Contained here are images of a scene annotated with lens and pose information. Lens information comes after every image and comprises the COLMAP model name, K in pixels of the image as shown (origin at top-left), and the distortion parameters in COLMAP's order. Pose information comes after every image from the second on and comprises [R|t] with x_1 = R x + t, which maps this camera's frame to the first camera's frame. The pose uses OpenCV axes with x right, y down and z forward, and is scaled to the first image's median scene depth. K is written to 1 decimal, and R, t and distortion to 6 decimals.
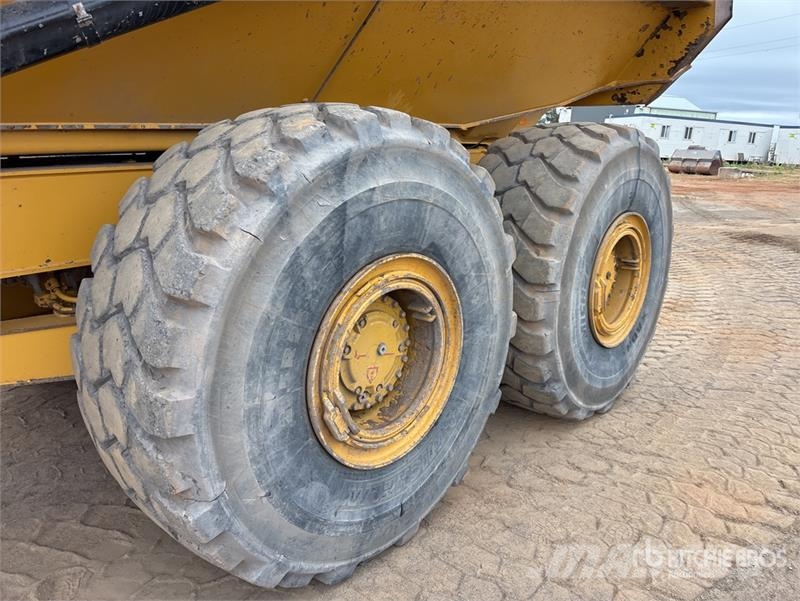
lens RADIAL K [[610.6, 0, 396.2], [0, 610.6, 299.2], [0, 0, 1]] dist [0.067050, -0.076813]
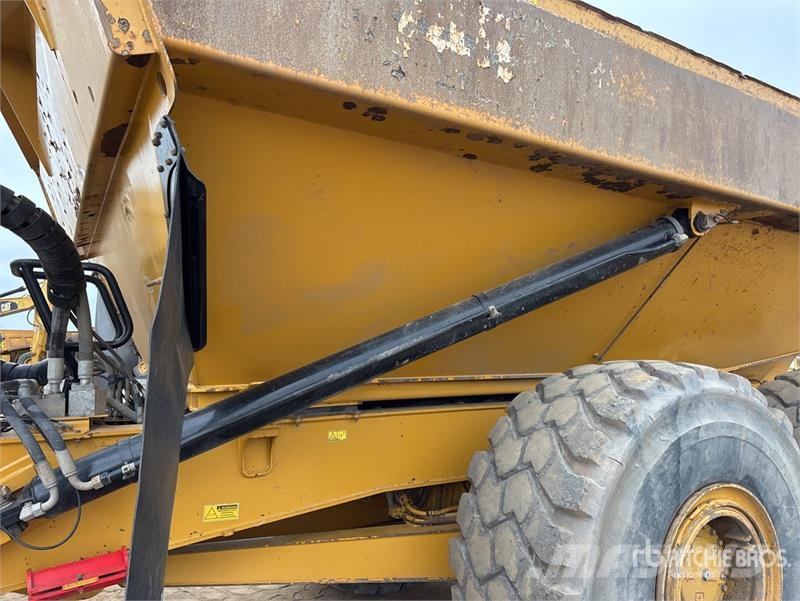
lens RADIAL K [[610.6, 0, 396.2], [0, 610.6, 299.2], [0, 0, 1]] dist [0.067050, -0.076813]
pose [[0.957893, -0.048183, -0.283052, -0.264926], [-0.059154, 0.931553, -0.358762, 0.065224], [0.280964, 0.360399, 0.889478, -0.392742]]
